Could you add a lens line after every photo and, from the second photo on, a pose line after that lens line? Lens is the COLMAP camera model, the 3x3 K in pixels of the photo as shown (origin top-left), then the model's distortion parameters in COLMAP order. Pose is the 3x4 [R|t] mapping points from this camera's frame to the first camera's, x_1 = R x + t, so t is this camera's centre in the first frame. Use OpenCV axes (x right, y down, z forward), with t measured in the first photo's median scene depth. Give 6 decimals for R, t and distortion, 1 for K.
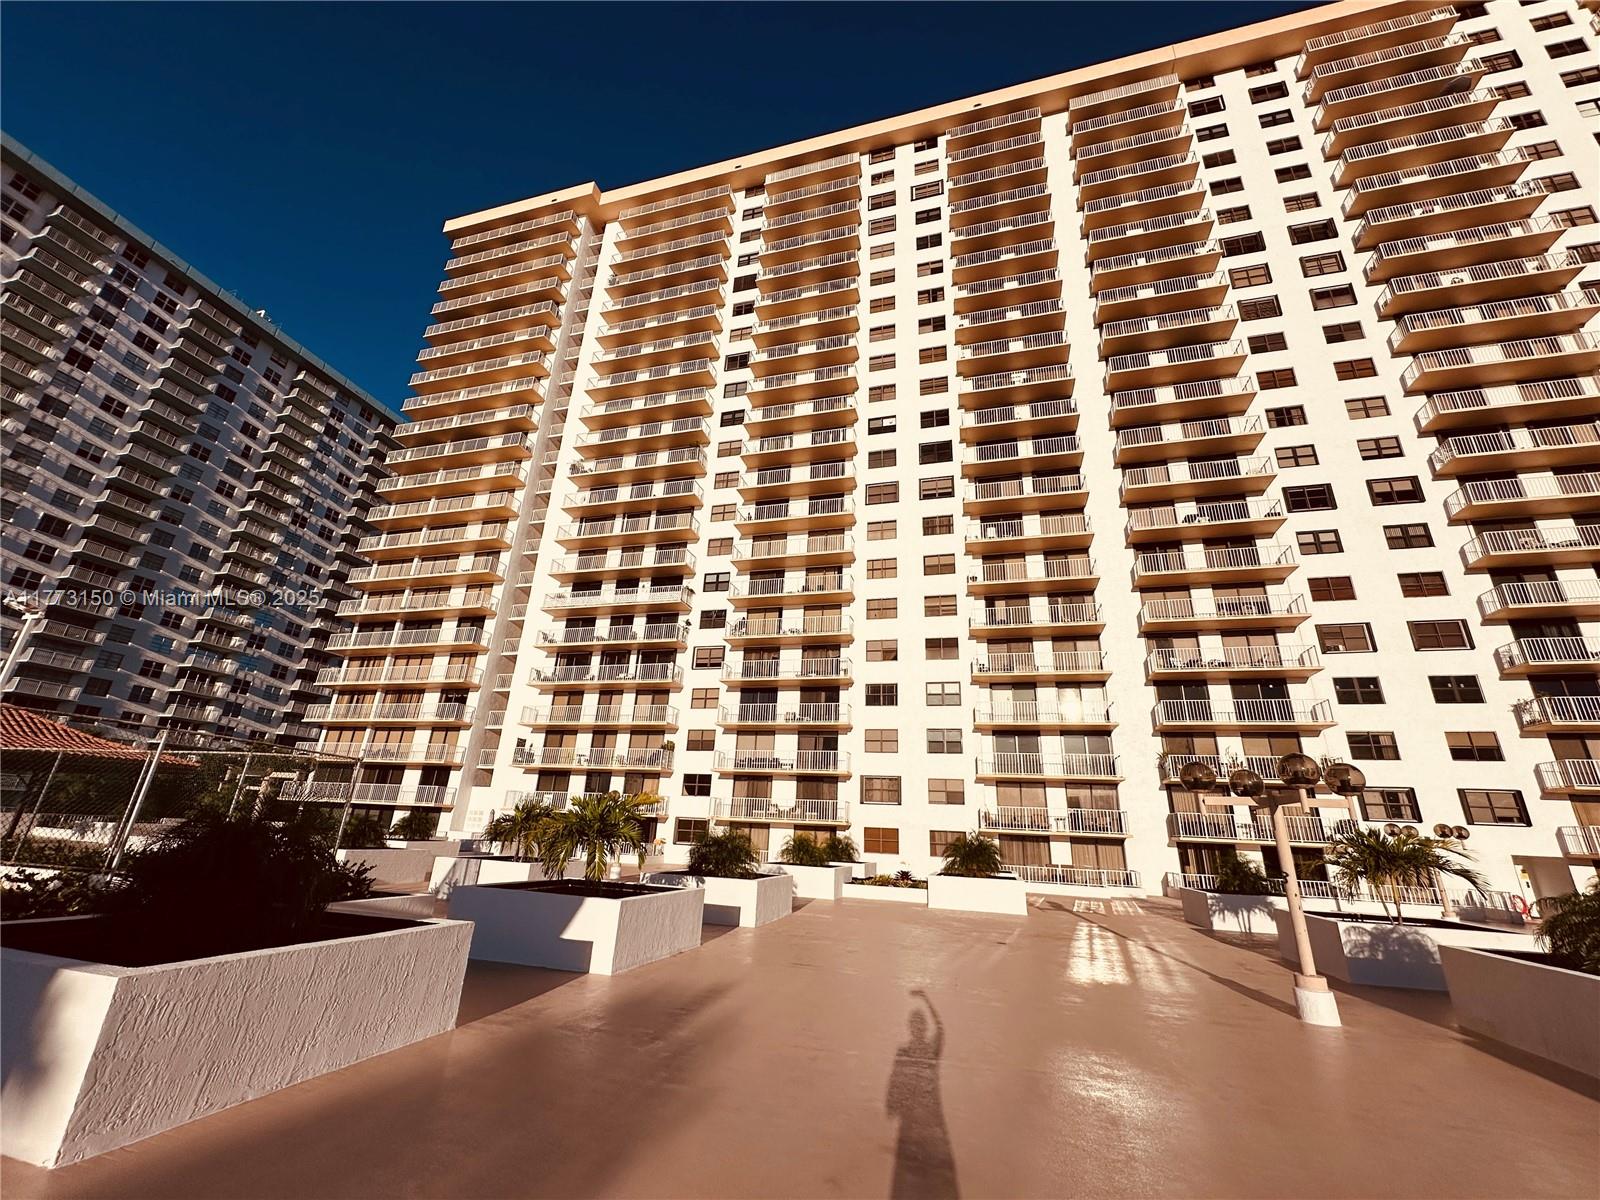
lens RADIAL K [[634.7, 0, 798.6], [0, 634.7, 601.9], [0, 0, 1]] dist [-0.000352, 0.000193]
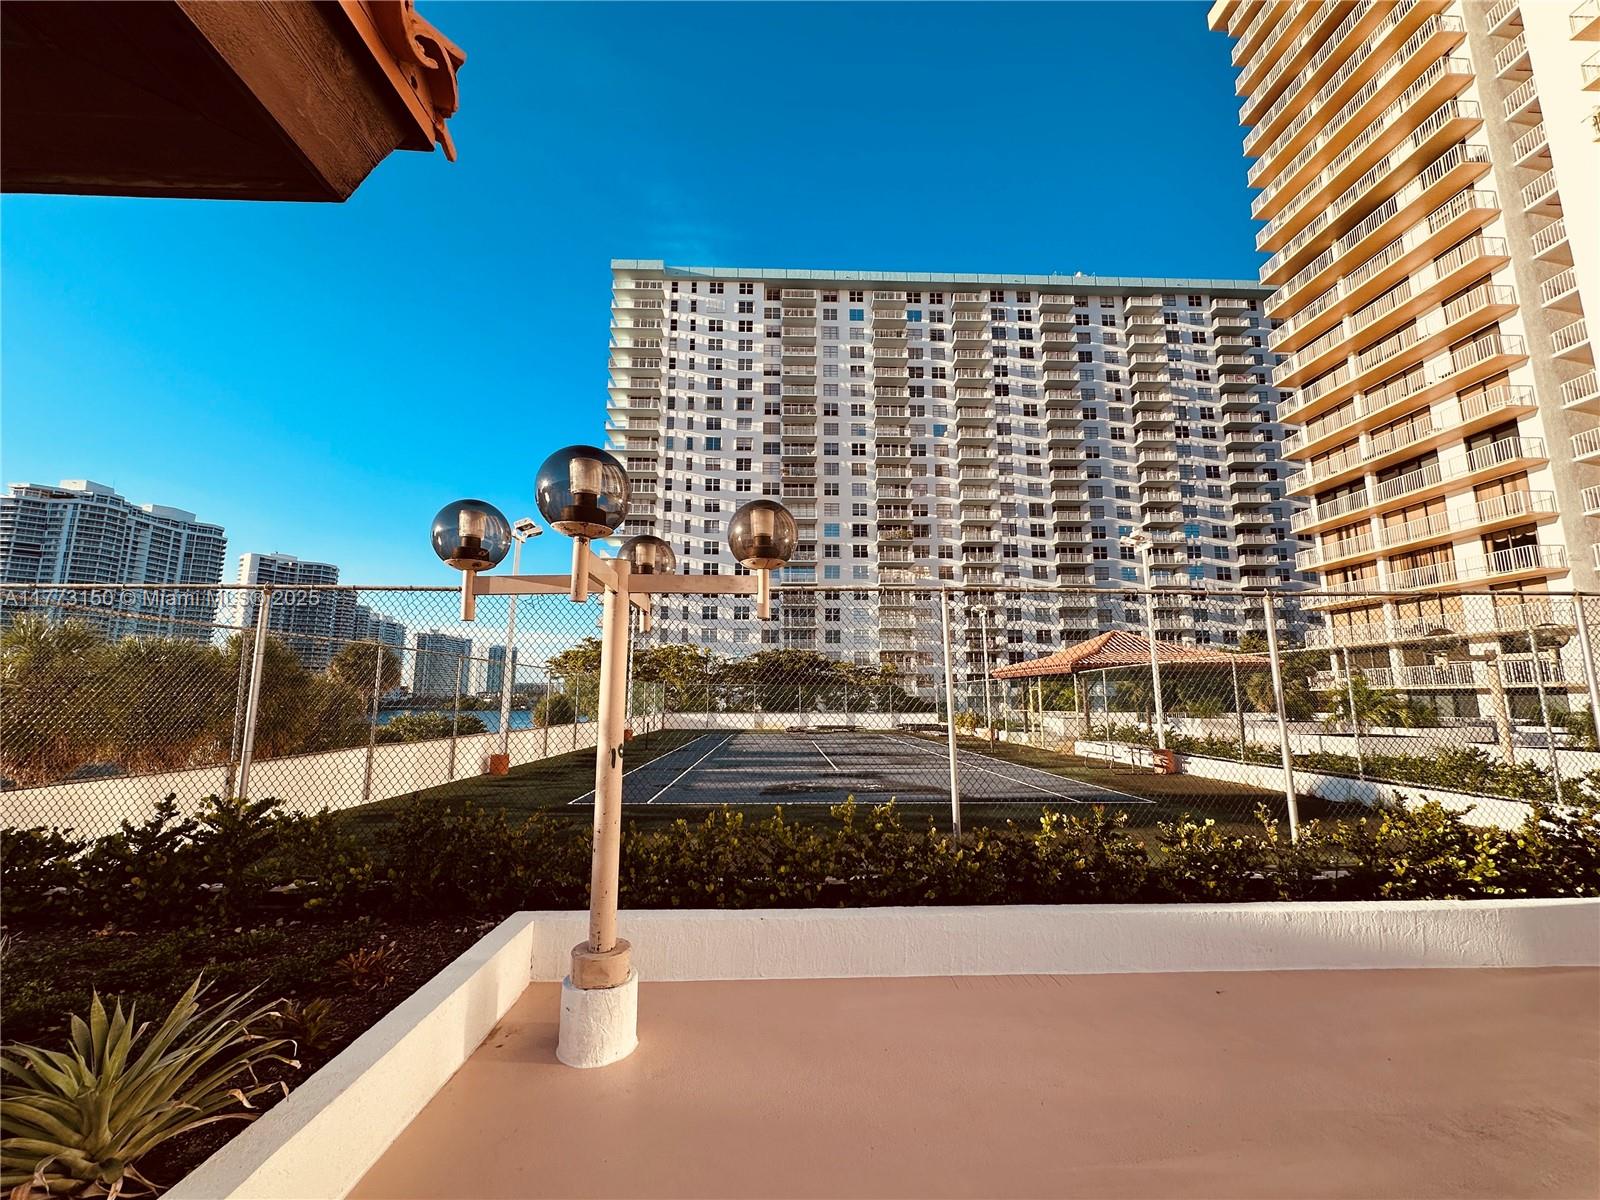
lens RADIAL K [[634.7, 0, 797.2], [0, 634.7, 602.0], [0, 0, 1]] dist [-0.000352, 0.000193]
pose [[0.309449, -0.191398, -0.931455, -0.102298], [0.341292, 0.936625, -0.079076, -0.002244], [0.887559, -0.293428, 0.355160, 0.006817]]
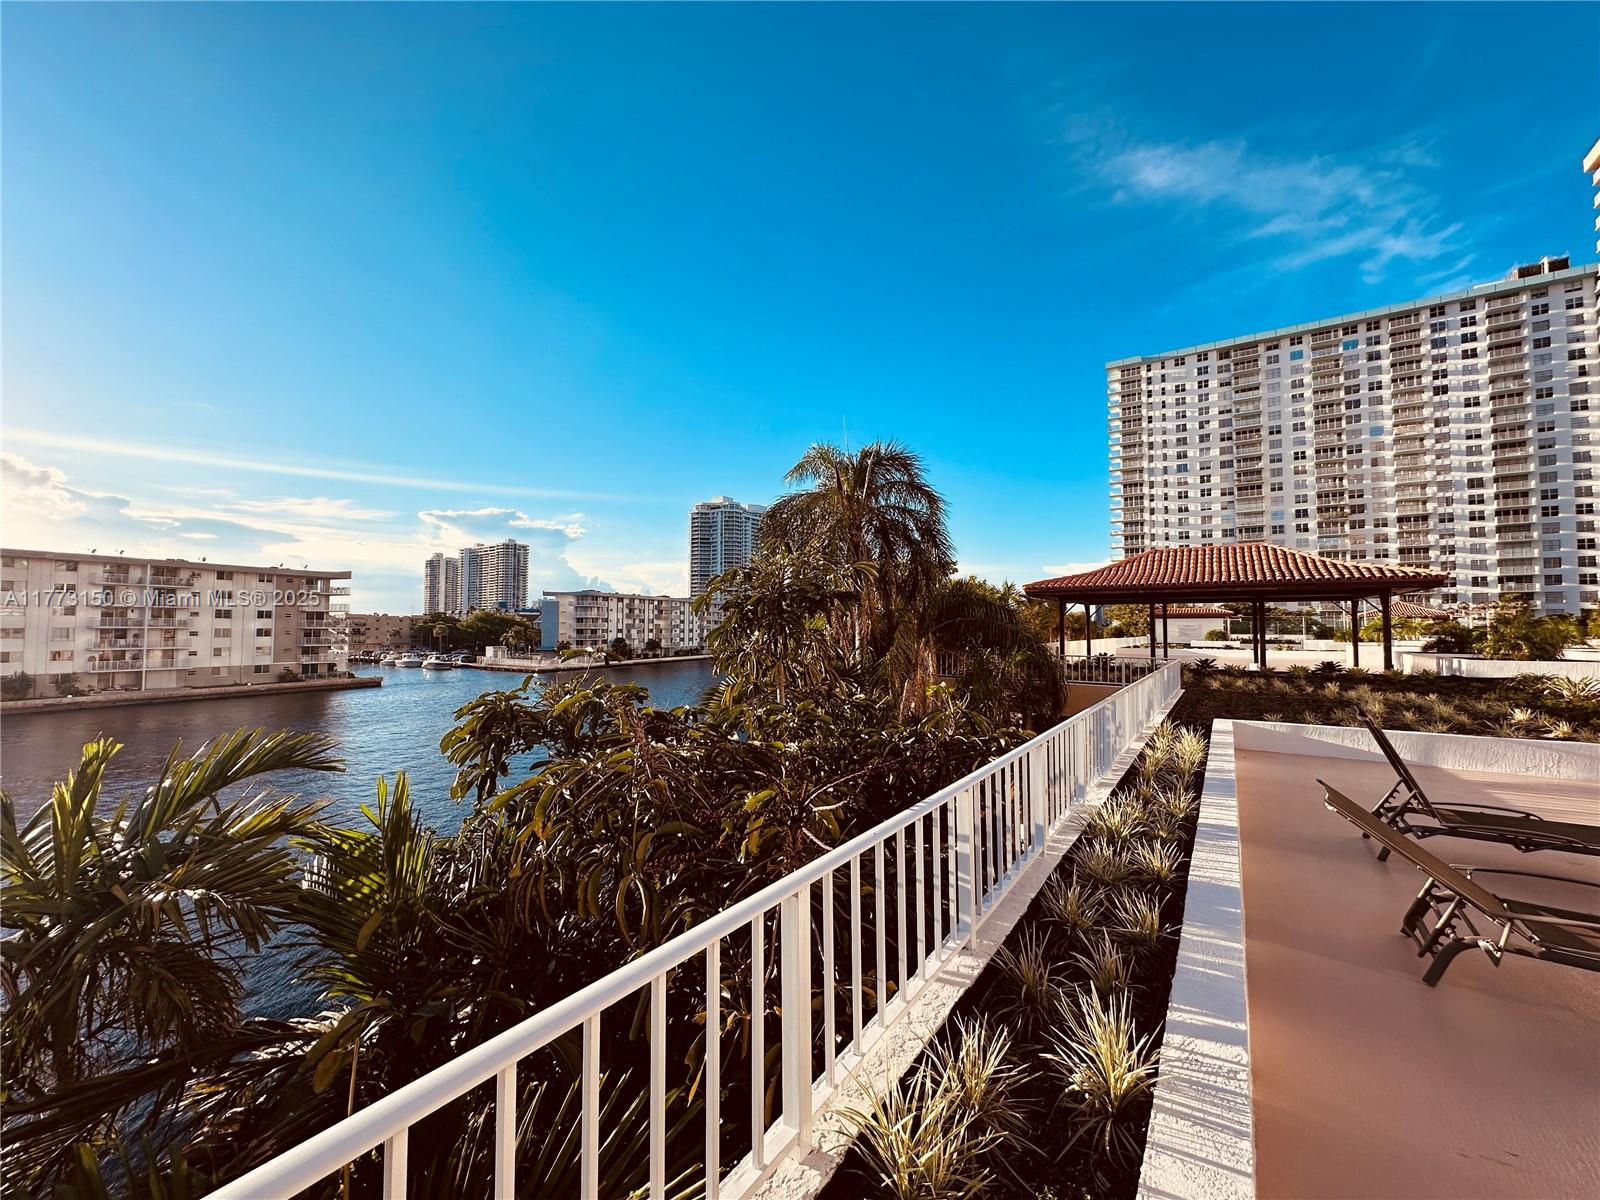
lens RADIAL K [[634.7, 0, 801.6], [0, 634.7, 599.3], [0, 0, 1]] dist [-0.000352, 0.000193]
pose [[-0.315212, -0.094293, -0.944325, 0.987426], [0.308065, 0.931000, -0.195794, -0.049623], [0.897629, -0.352630, -0.264414, -0.302653]]
